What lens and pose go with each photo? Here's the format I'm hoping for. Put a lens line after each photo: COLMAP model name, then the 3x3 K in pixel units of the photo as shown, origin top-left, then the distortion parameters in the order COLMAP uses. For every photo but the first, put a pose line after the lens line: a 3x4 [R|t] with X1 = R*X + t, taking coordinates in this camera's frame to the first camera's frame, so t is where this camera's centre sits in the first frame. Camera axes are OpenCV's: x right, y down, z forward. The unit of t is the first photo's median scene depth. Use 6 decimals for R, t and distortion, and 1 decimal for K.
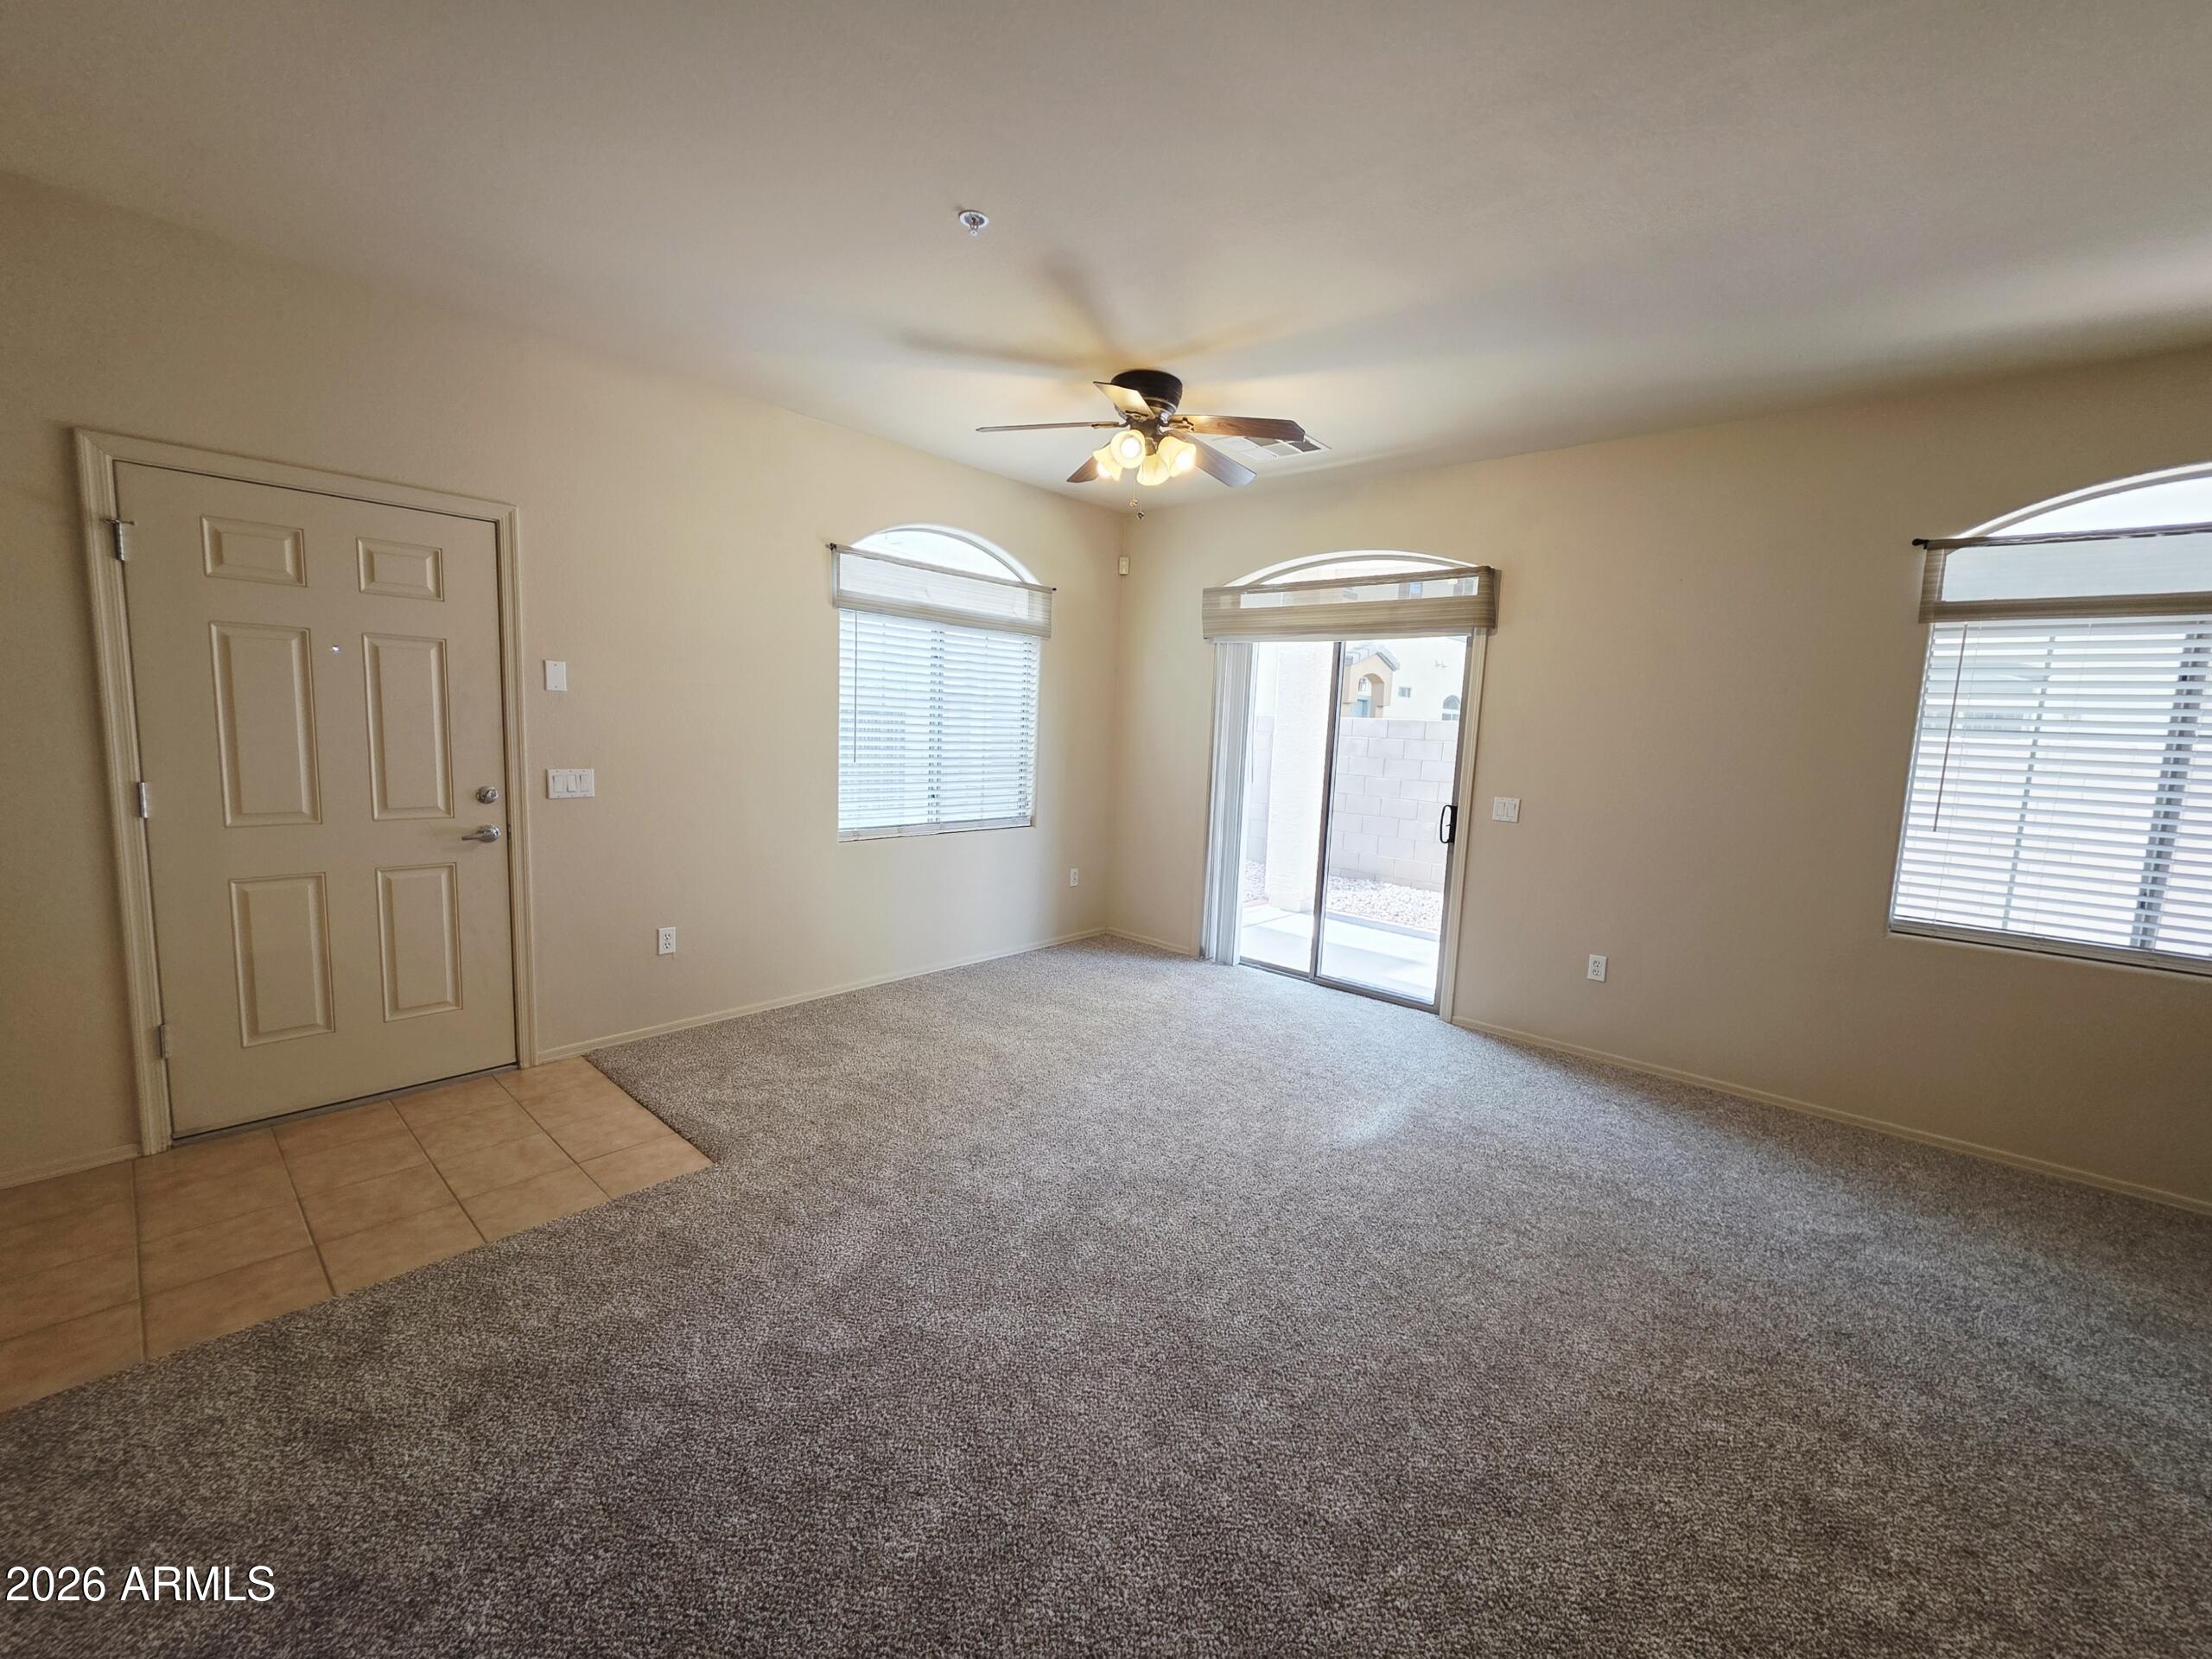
lens RADIAL K [[884.9, 0, 1112.0], [0, 884.9, 824.9], [0, 0, 1]] dist [0.007205, -0.001900]
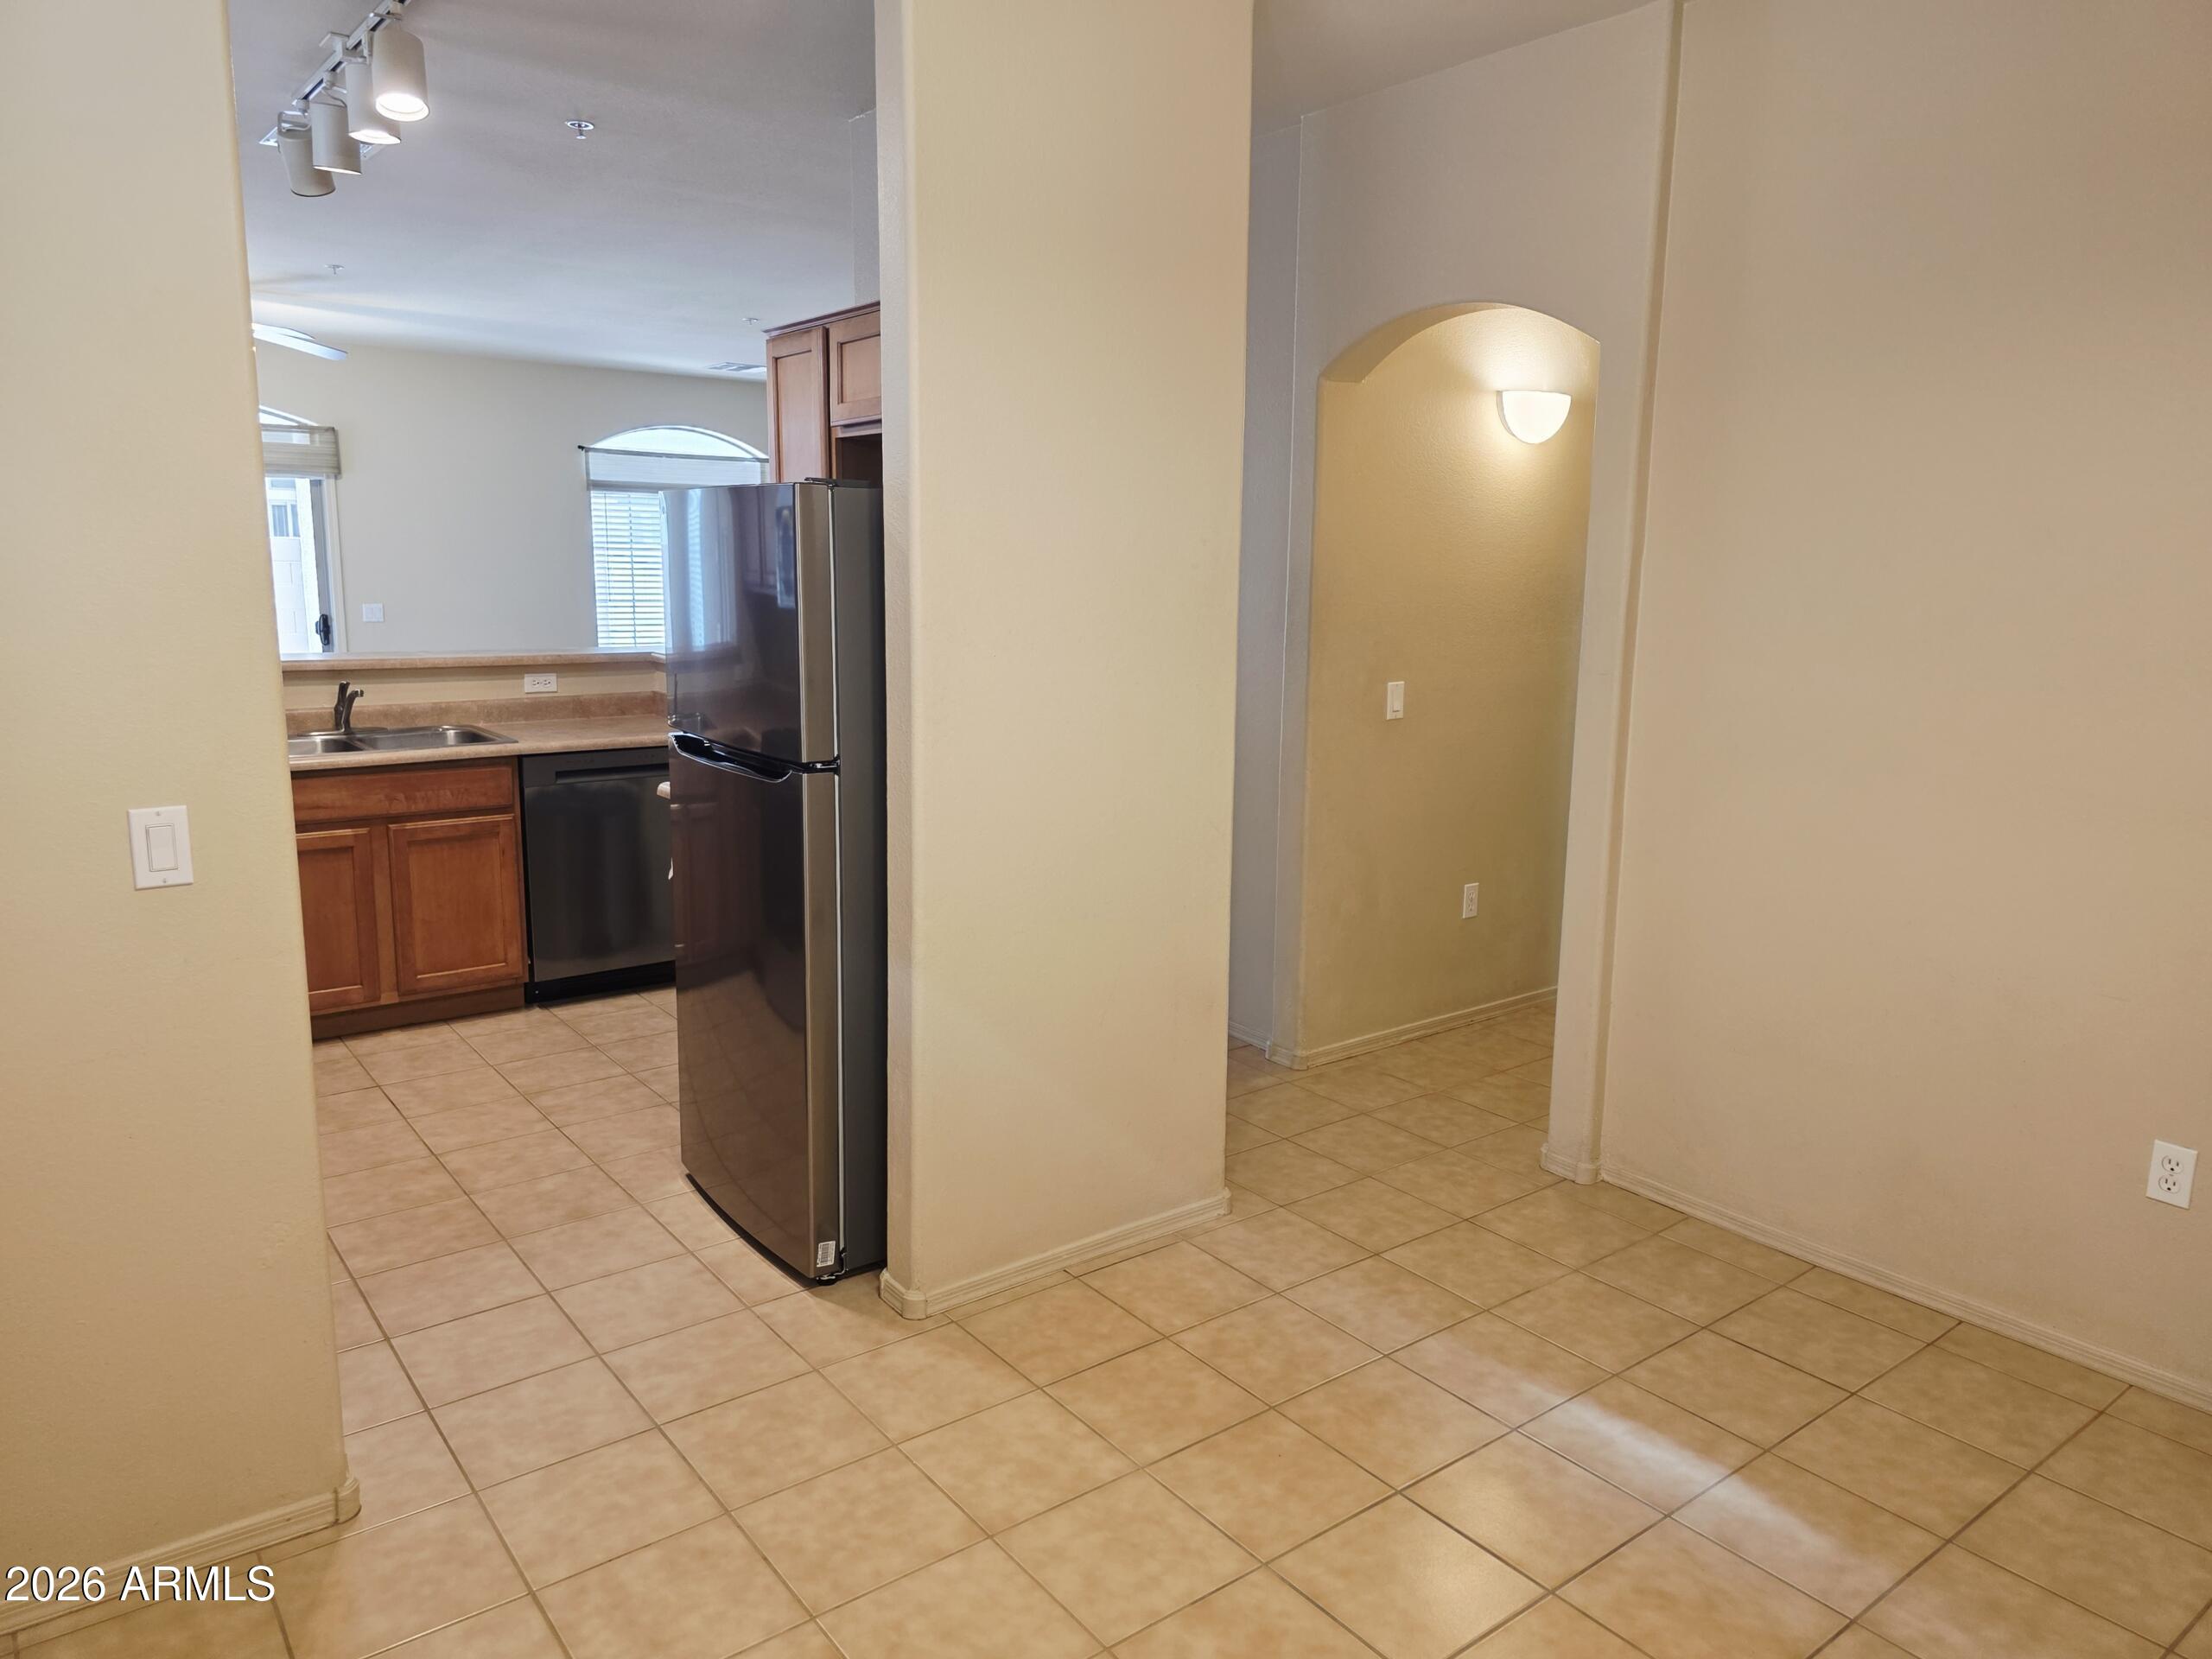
lens RADIAL K [[1496.3, 0, 1133.3], [0, 1496.3, 802.4], [0, 0, 1]] dist [0.047725, -0.038641]
pose [[0.179079, -0.195798, 0.964154, -2.055127], [0.107636, 0.978013, 0.178621, -0.027358], [-0.977929, 0.071790, 0.196216, -0.702588]]
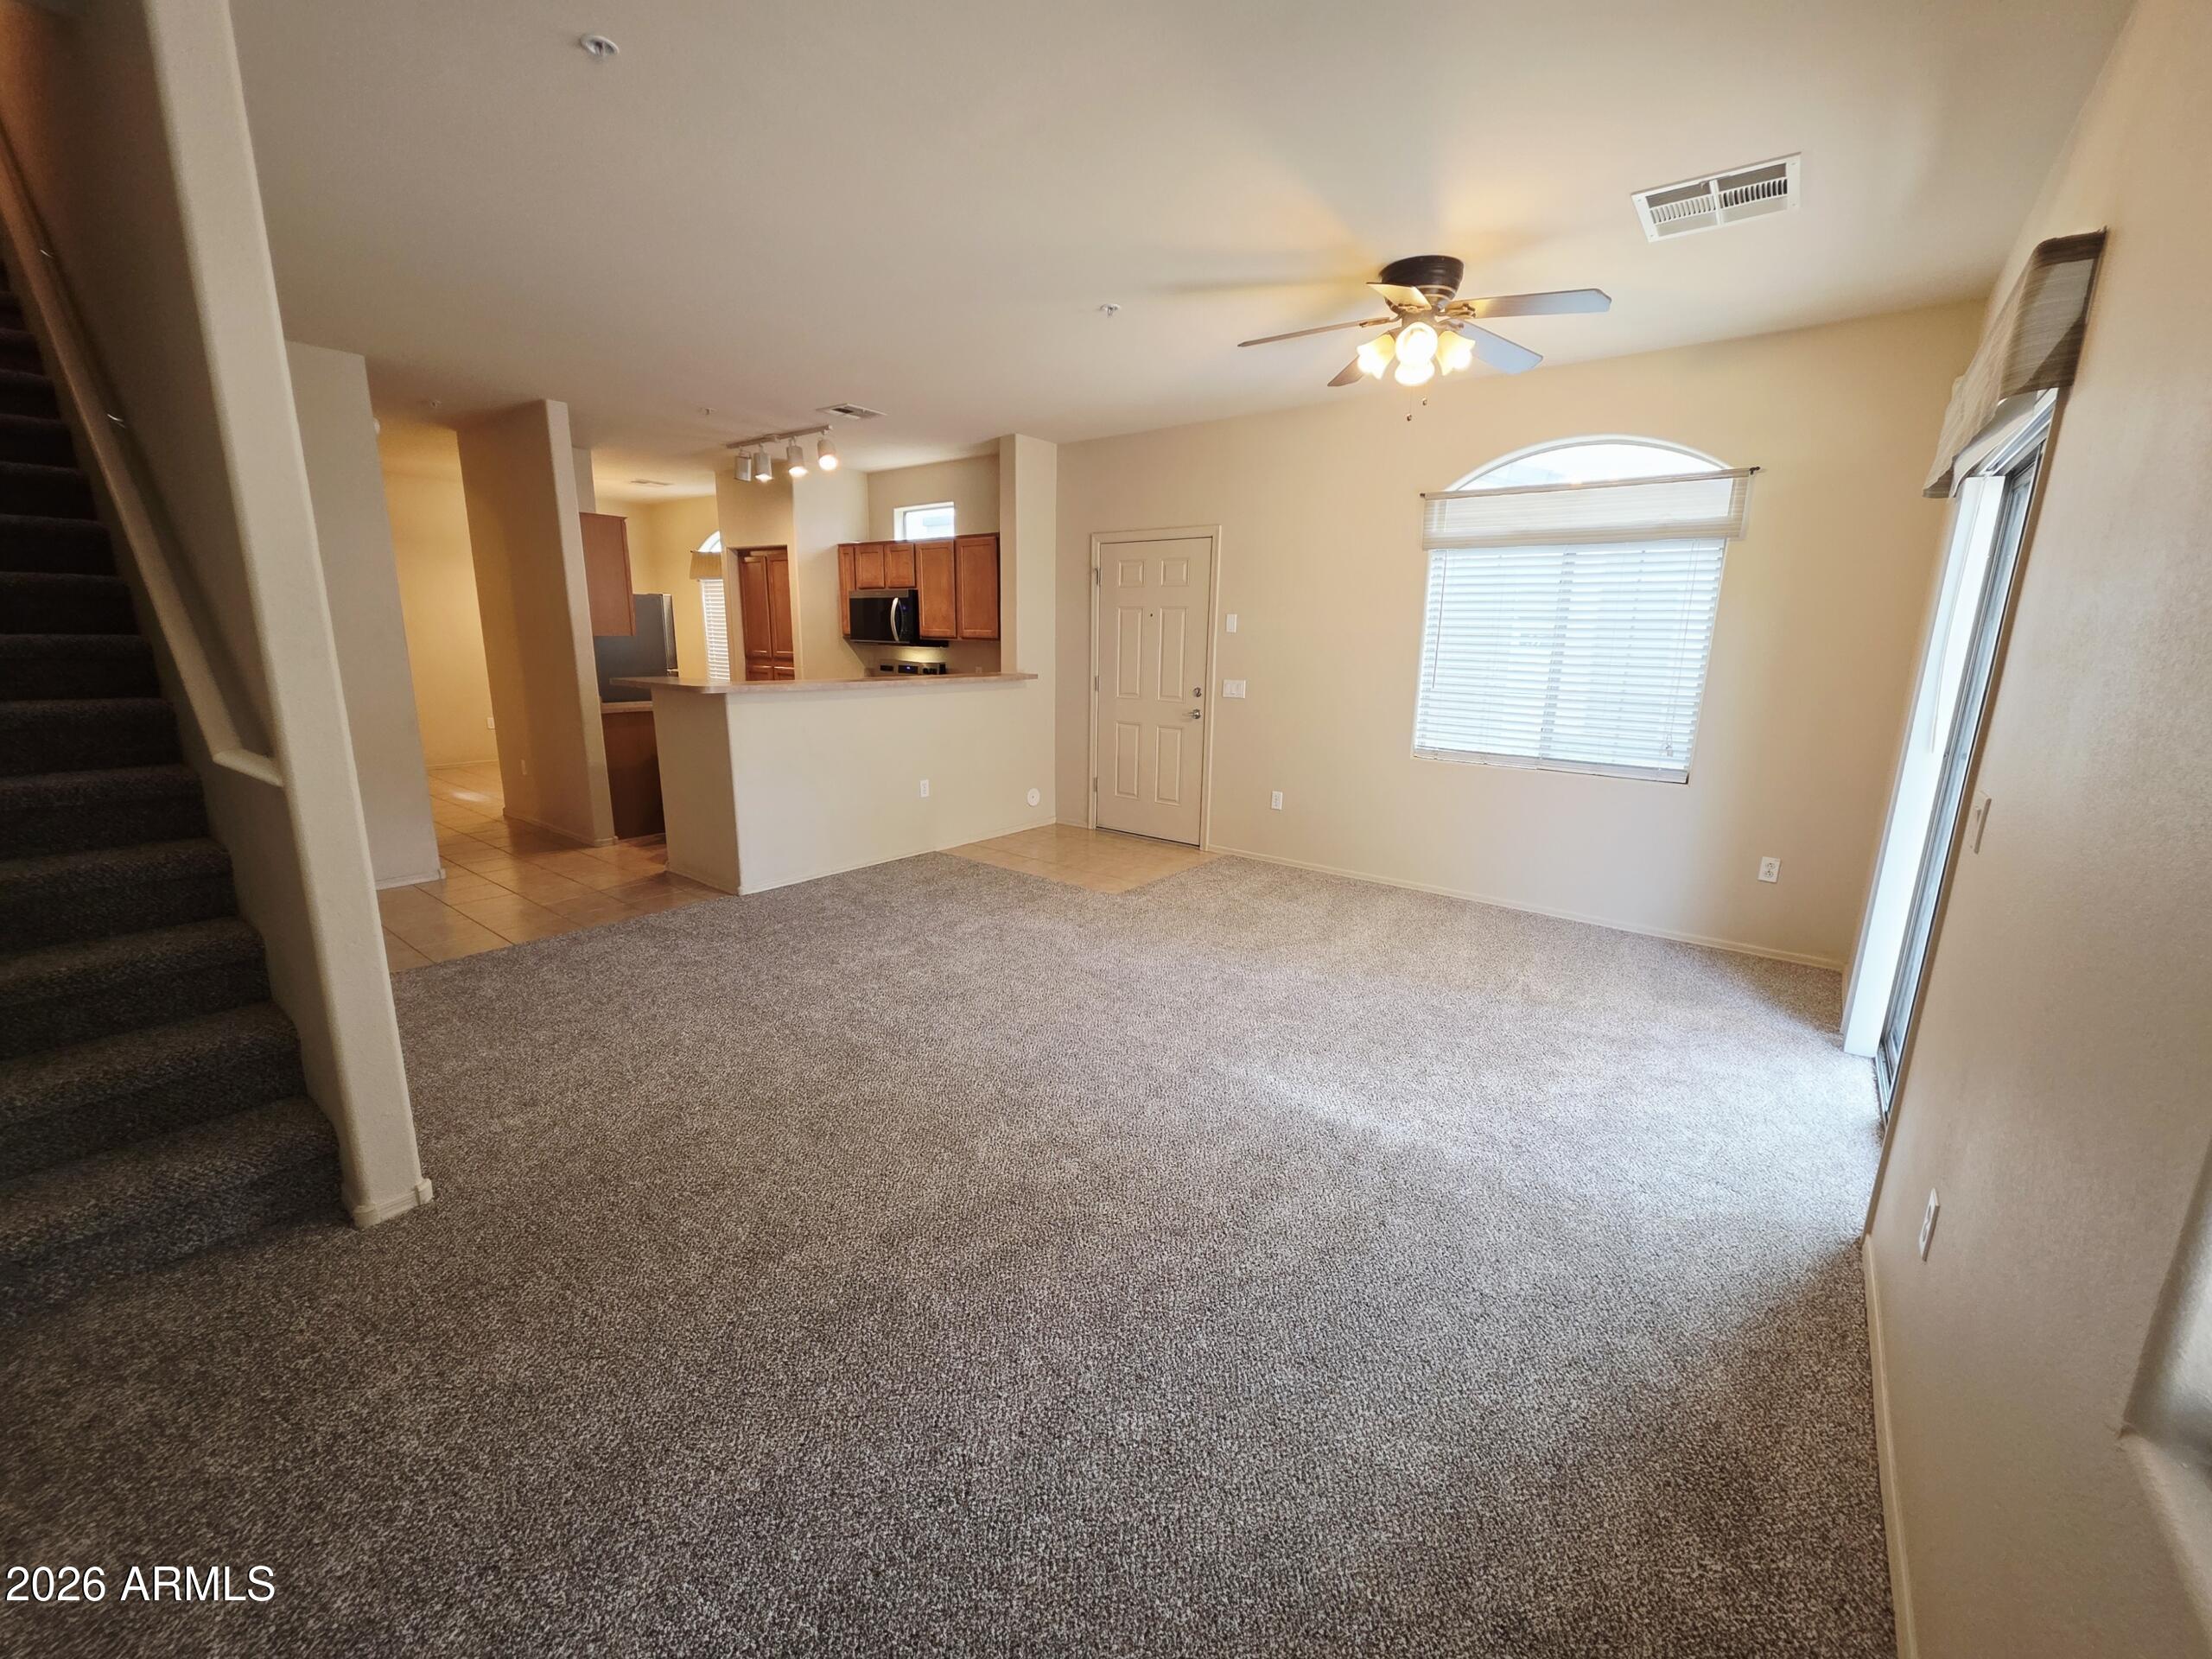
lens RADIAL K [[884.9, 0, 1114.4], [0, 884.9, 825.1], [0, 0, 1]] dist [0.007205, -0.001900]
pose [[0.062693, 0.173860, -0.982773, 1.093721], [-0.132092, 0.977493, 0.164499, -0.042911], [0.989253, 0.119503, 0.084247, 0.708520]]
